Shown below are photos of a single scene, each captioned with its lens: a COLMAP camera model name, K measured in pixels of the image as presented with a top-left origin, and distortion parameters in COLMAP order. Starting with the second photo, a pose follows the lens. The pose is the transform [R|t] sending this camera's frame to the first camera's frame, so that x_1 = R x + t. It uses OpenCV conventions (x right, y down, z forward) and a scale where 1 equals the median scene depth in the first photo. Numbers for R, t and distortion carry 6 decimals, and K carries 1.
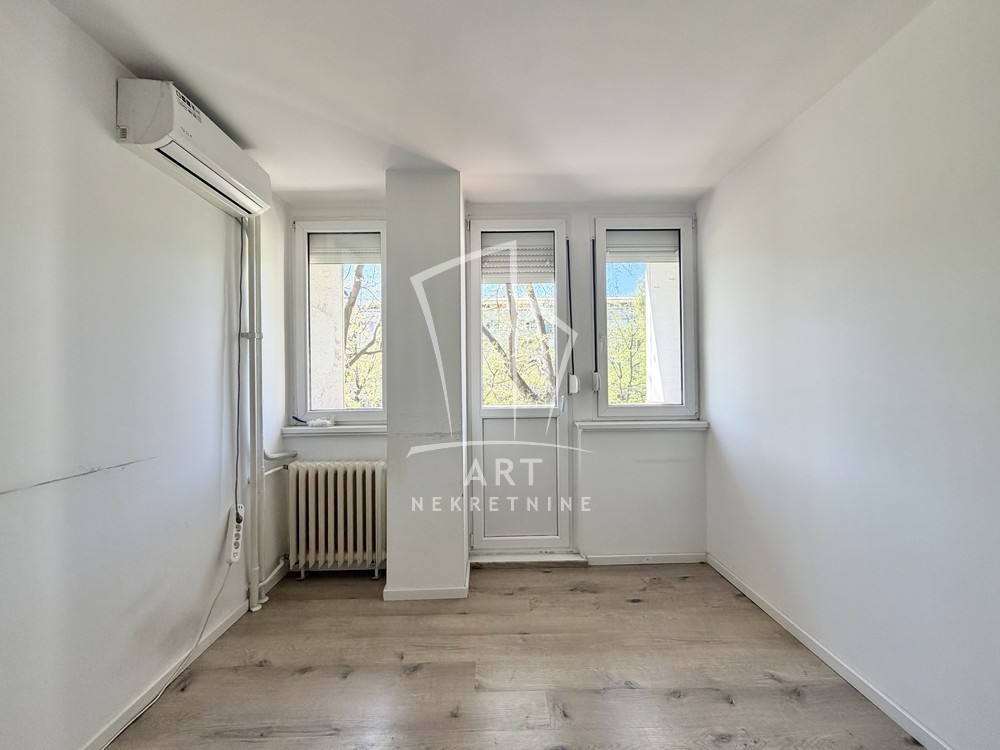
lens RADIAL K [[399.7, 0, 506.7], [0, 399.7, 382.9], [0, 0, 1]] dist [0.001033, -0.000333]
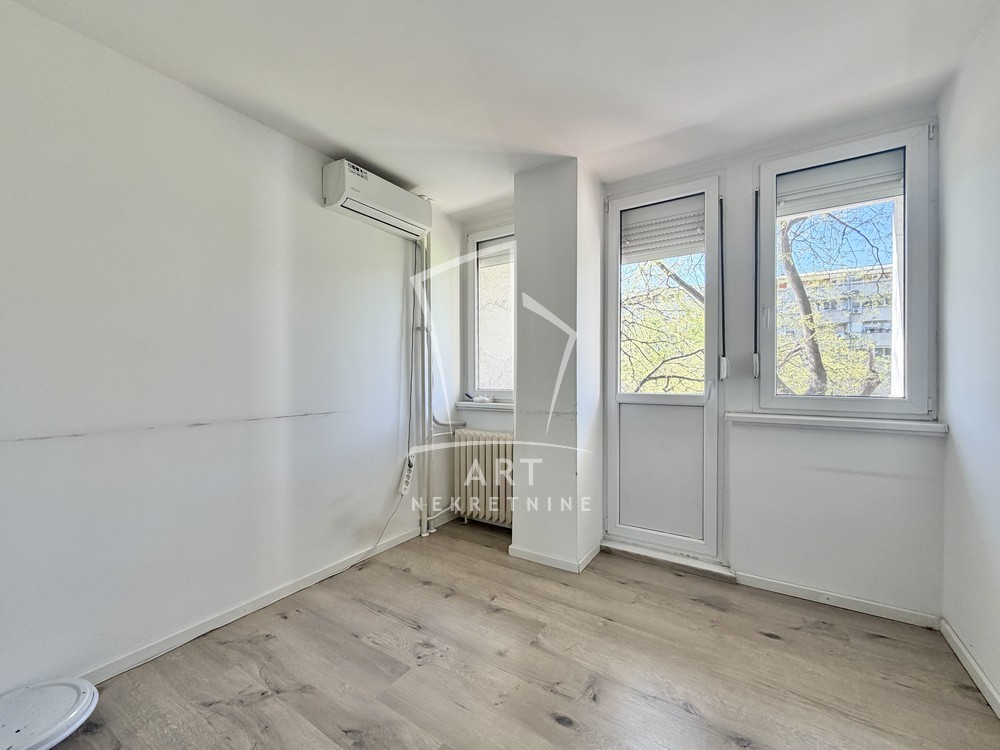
lens RADIAL K [[399.7, 0, 515.7], [0, 399.7, 381.2], [0, 0, 1]] dist [0.001033, -0.000333]
pose [[0.840315, 0.019985, -0.541731, 0.303409], [-0.011690, 0.999756, 0.018749, 0.024208], [0.541973, -0.009422, 0.840343, 0.049904]]
